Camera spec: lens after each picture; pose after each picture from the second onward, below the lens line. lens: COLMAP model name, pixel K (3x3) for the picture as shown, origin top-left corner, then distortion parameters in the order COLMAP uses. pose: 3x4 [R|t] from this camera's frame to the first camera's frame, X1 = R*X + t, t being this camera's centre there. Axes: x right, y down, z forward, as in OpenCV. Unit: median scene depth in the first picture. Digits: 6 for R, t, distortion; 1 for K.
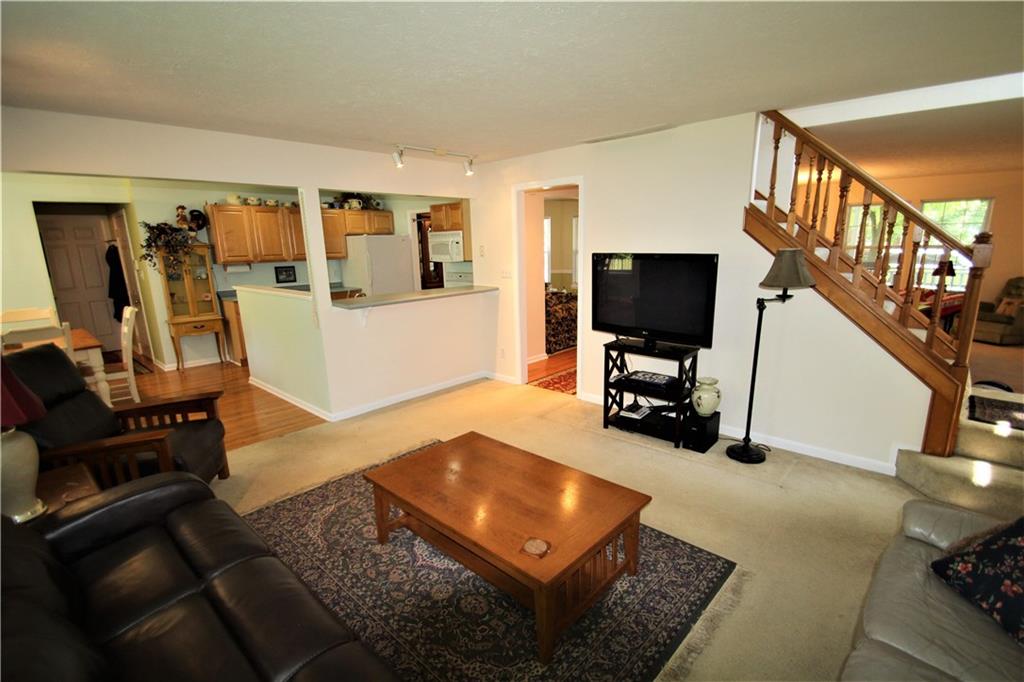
lens RADIAL K [[475.5, 0, 513.0], [0, 475.5, 354.9], [0, 0, 1]] dist [0.015697, -0.017841]
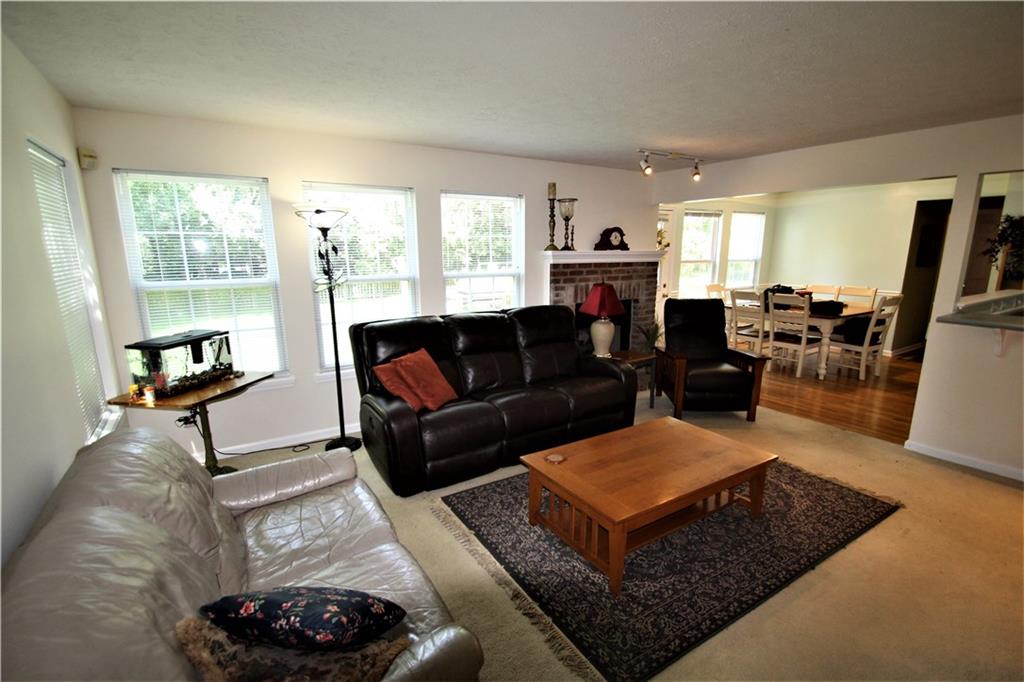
lens RADIAL K [[475.5, 0, 513.0], [0, 475.5, 354.9], [0, 0, 1]] dist [0.015697, -0.017841]
pose [[-0.258622, 0.233250, -0.937395, 0.368619], [-0.210773, 0.933401, 0.290407, -0.075435], [0.942703, 0.272684, -0.192235, 0.290754]]
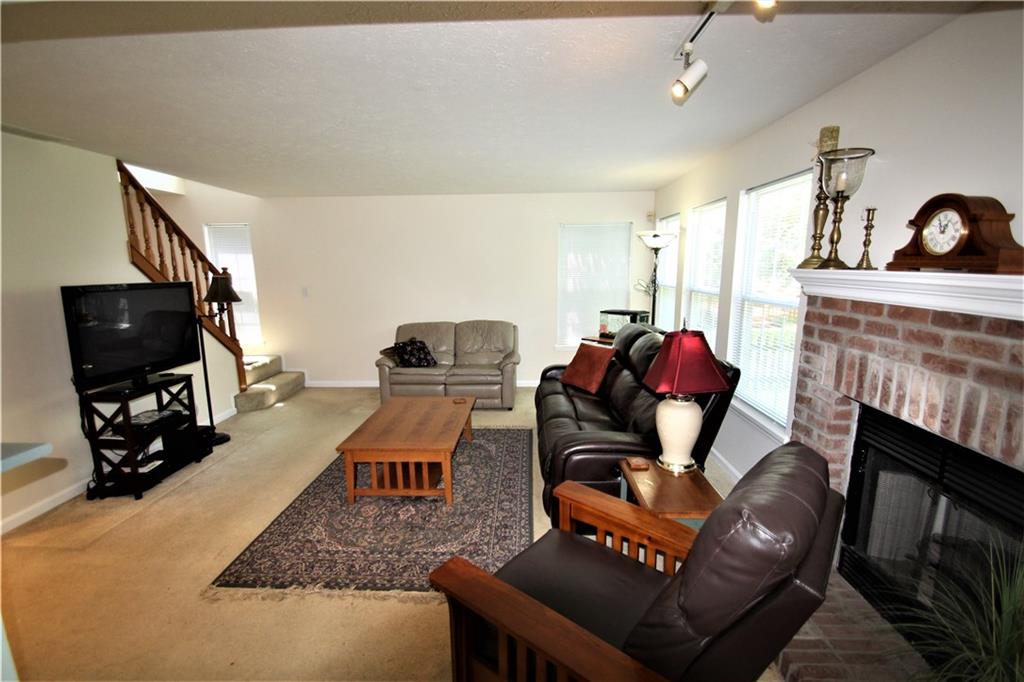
lens RADIAL K [[475.5, 0, 513.0], [0, 475.5, 354.9], [0, 0, 1]] dist [0.015697, -0.017841]
pose [[-0.653115, -0.112793, 0.748812, -0.477271], [0.198730, 0.928656, 0.313216, -0.120772], [-0.730717, 0.353378, -0.584104, 0.554182]]
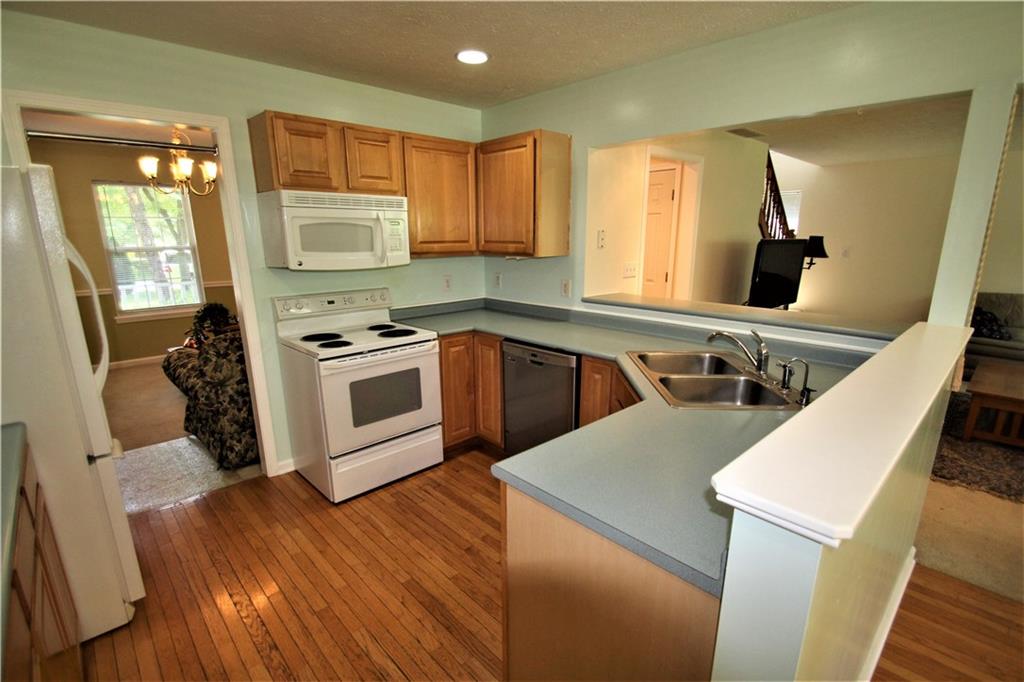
lens RADIAL K [[475.5, 0, 513.0], [0, 475.5, 354.9], [0, 0, 1]] dist [0.015697, -0.017841]
pose [[0.068106, -0.222791, 0.972484, -0.560104], [0.228328, 0.952358, 0.202189, -0.179622], [-0.971199, 0.208275, 0.115730, 0.851283]]
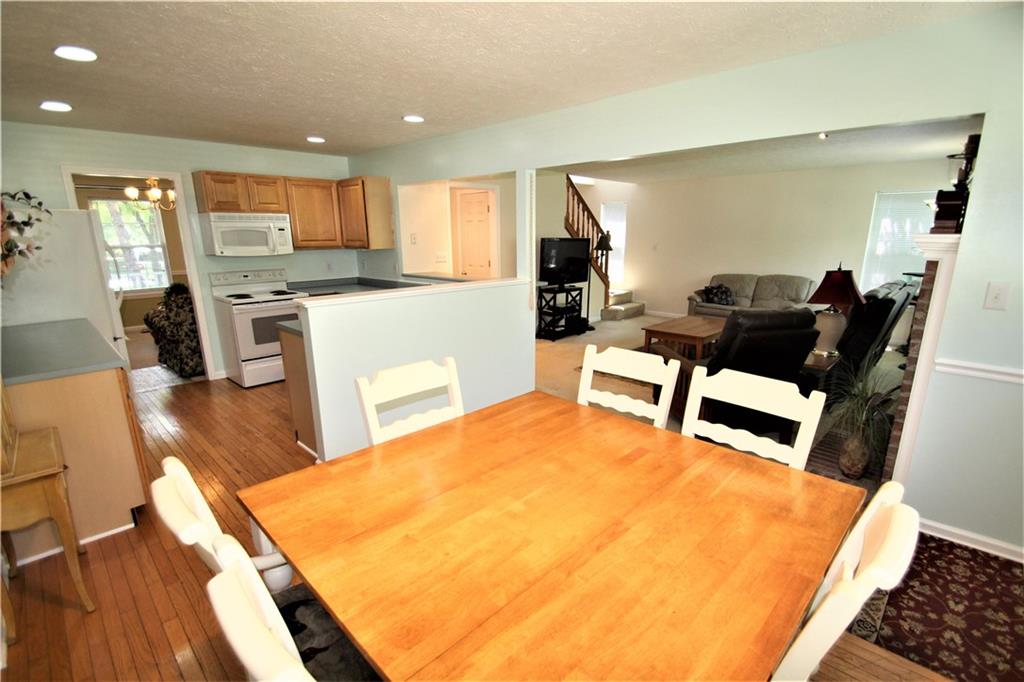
lens RADIAL K [[475.5, 0, 513.0], [0, 475.5, 354.9], [0, 0, 1]] dist [0.015697, -0.017841]
pose [[0.029117, -0.226562, 0.973561, -0.883226], [0.232785, 0.948732, 0.213821, -0.119289], [-0.972092, 0.220404, 0.080365, 0.609625]]
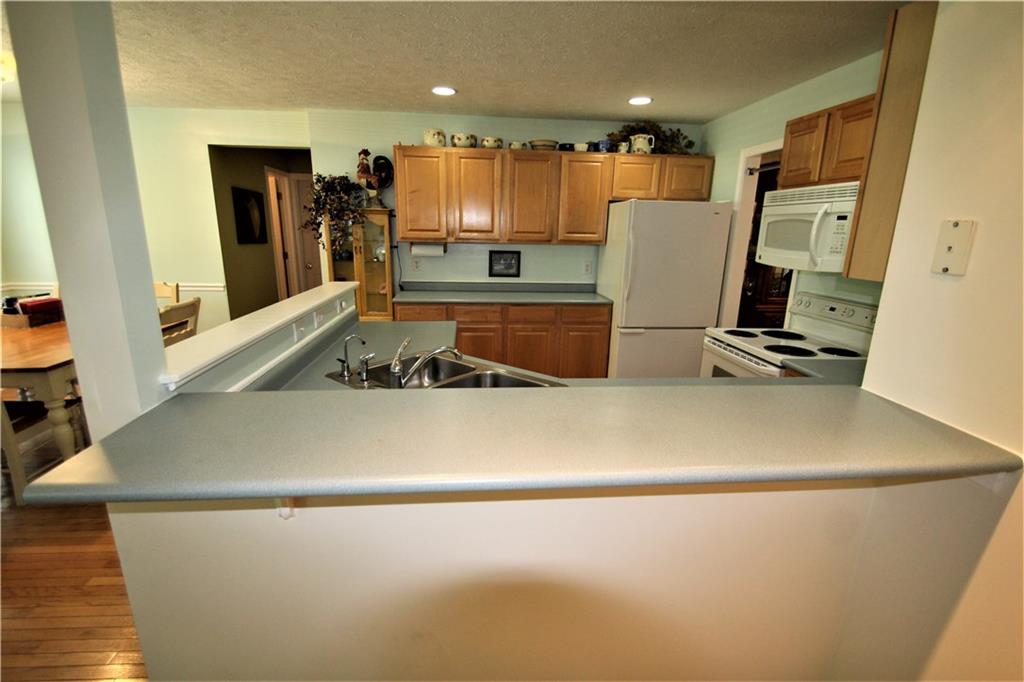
lens RADIAL K [[475.5, 0, 513.0], [0, 475.5, 354.9], [0, 0, 1]] dist [0.015697, -0.017841]
pose [[0.738951, 0.210125, -0.640155, -0.049939], [-0.188751, 0.976641, 0.102691, -0.127327], [0.646780, 0.044946, 0.761351, 0.580183]]
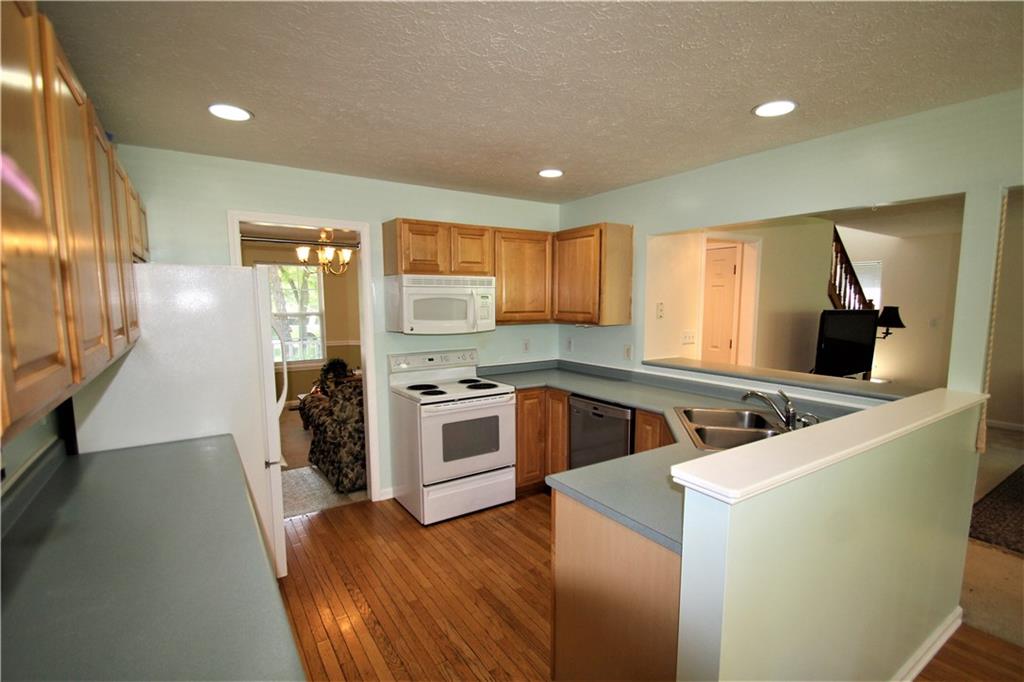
lens RADIAL K [[475.5, 0, 513.0], [0, 475.5, 354.9], [0, 0, 1]] dist [0.015697, -0.017841]
pose [[0.238758, -0.089535, 0.966943, -0.638058], [0.217148, 0.975448, 0.036705, -0.180233], [-0.946489, 0.201207, 0.252339, 0.827987]]
